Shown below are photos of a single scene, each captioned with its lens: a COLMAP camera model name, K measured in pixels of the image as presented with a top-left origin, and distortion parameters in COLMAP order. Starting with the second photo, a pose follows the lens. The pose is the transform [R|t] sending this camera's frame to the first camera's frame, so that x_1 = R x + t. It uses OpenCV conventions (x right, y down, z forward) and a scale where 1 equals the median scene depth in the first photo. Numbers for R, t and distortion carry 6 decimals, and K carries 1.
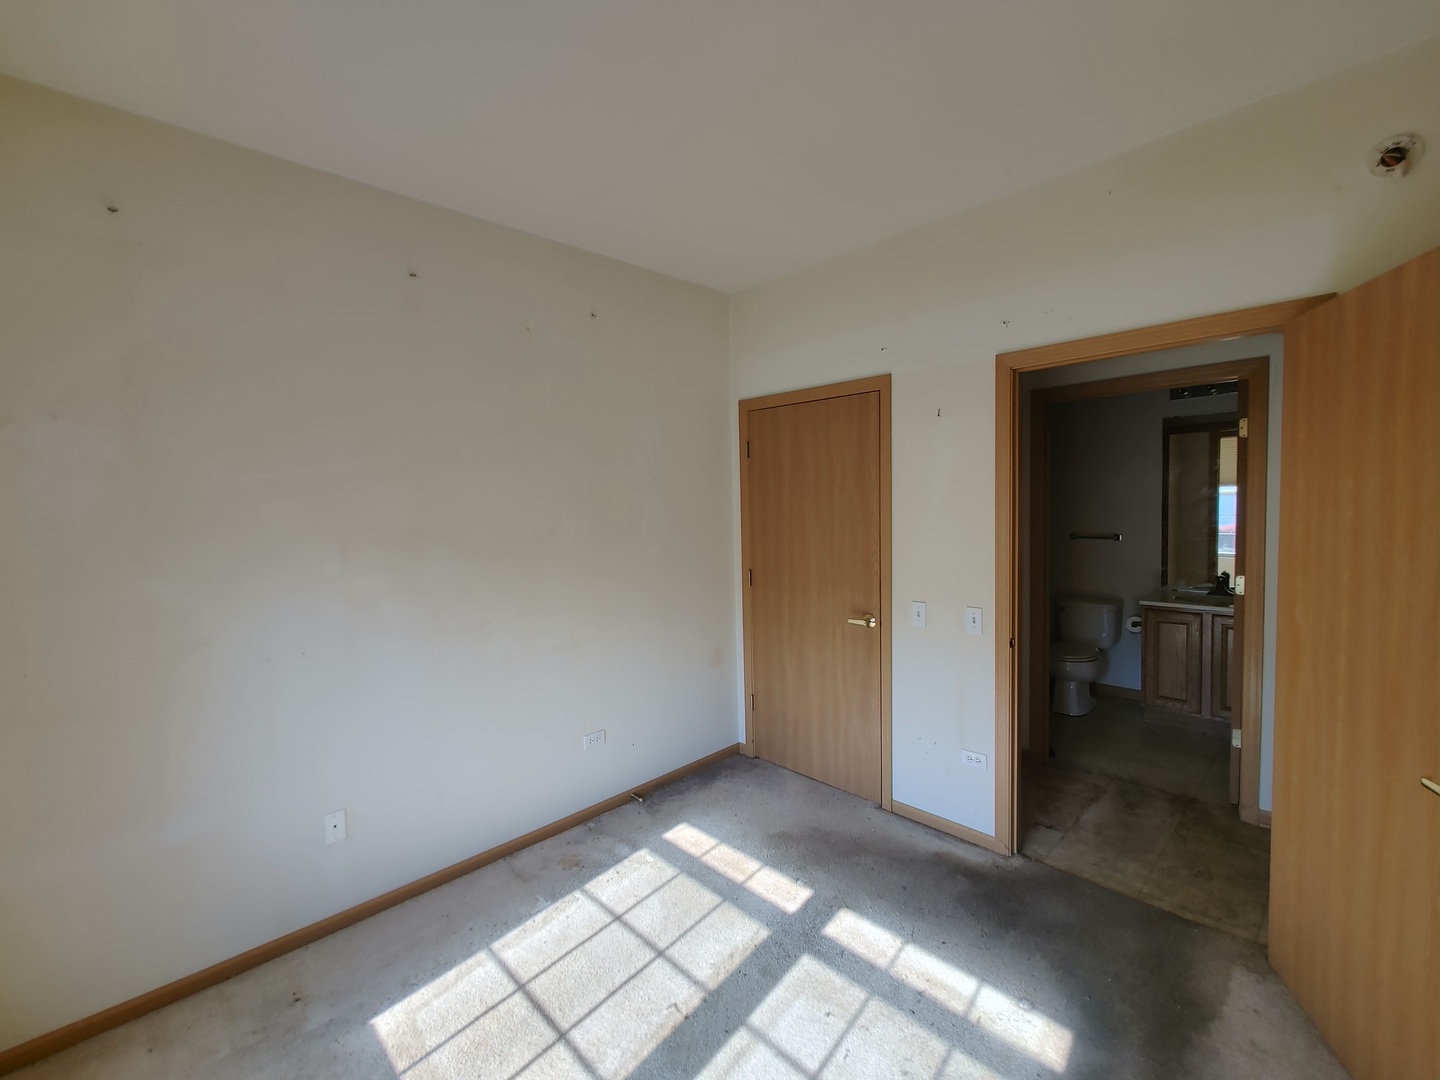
lens RADIAL K [[613.6, 0, 720.0], [0, 613.6, 540.0], [0, 0, 1]] dist [-0.023488, -0.000041]
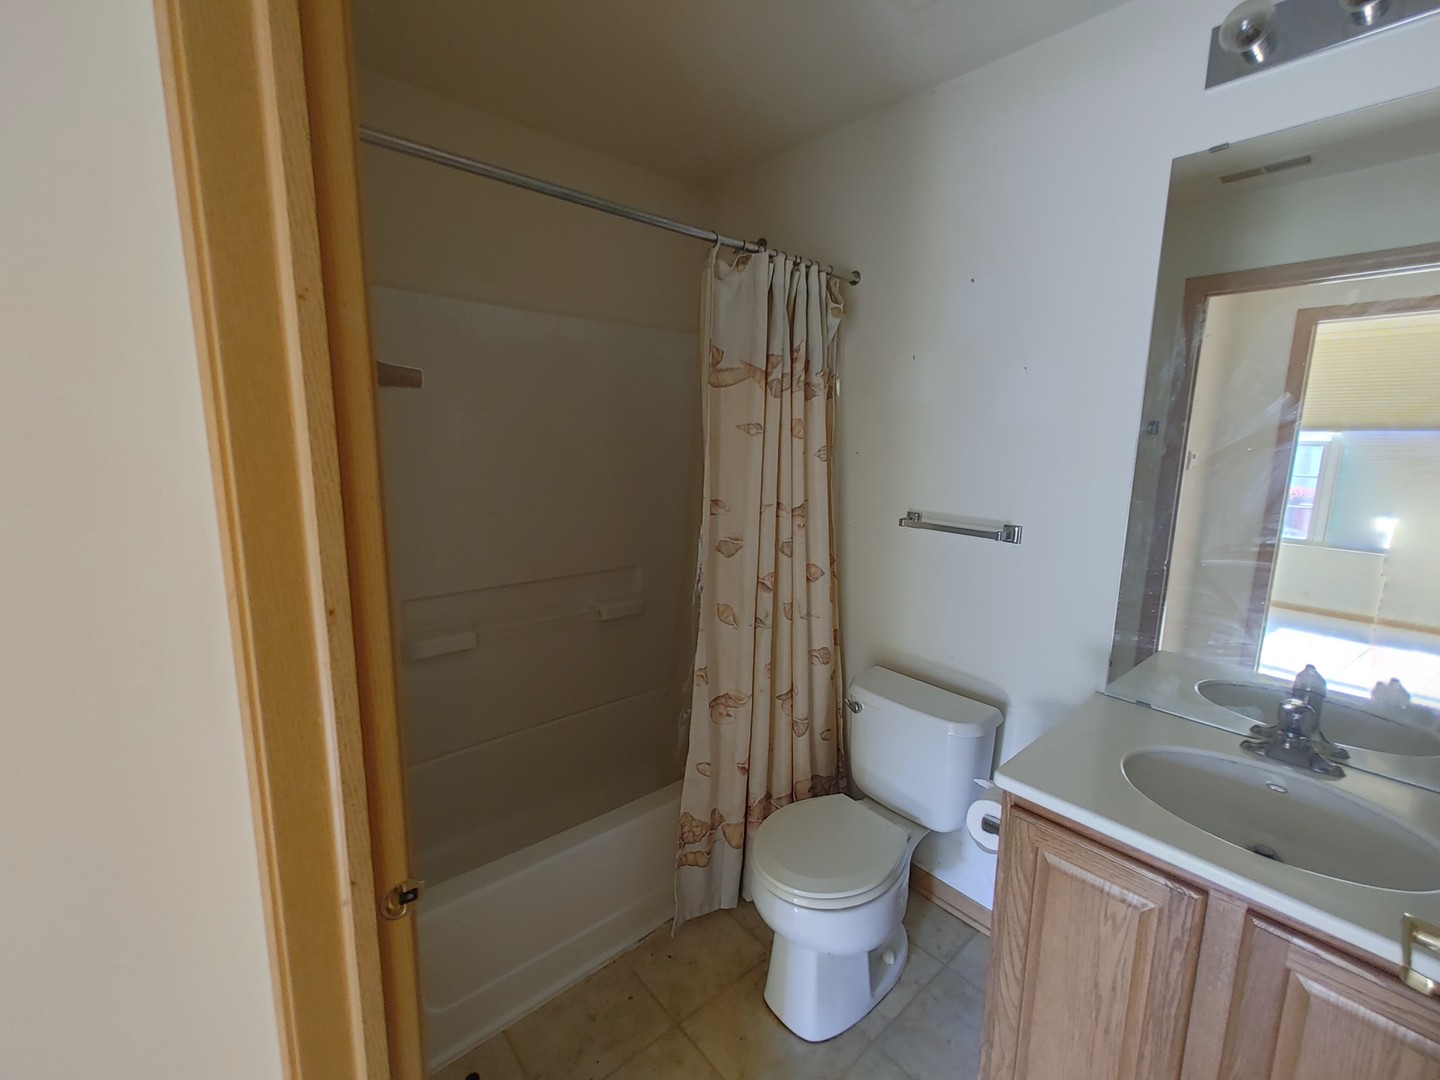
lens RADIAL K [[616.6, 0, 720.0], [0, 616.6, 540.0], [0, 0, 1]] dist [0.000168, 0.000065]
pose [[0.997918, 0.045089, -0.046125, 0.542579], [-0.040001, 0.993580, 0.105824, -0.035728], [0.050600, -0.103758, 0.993315, 0.676937]]
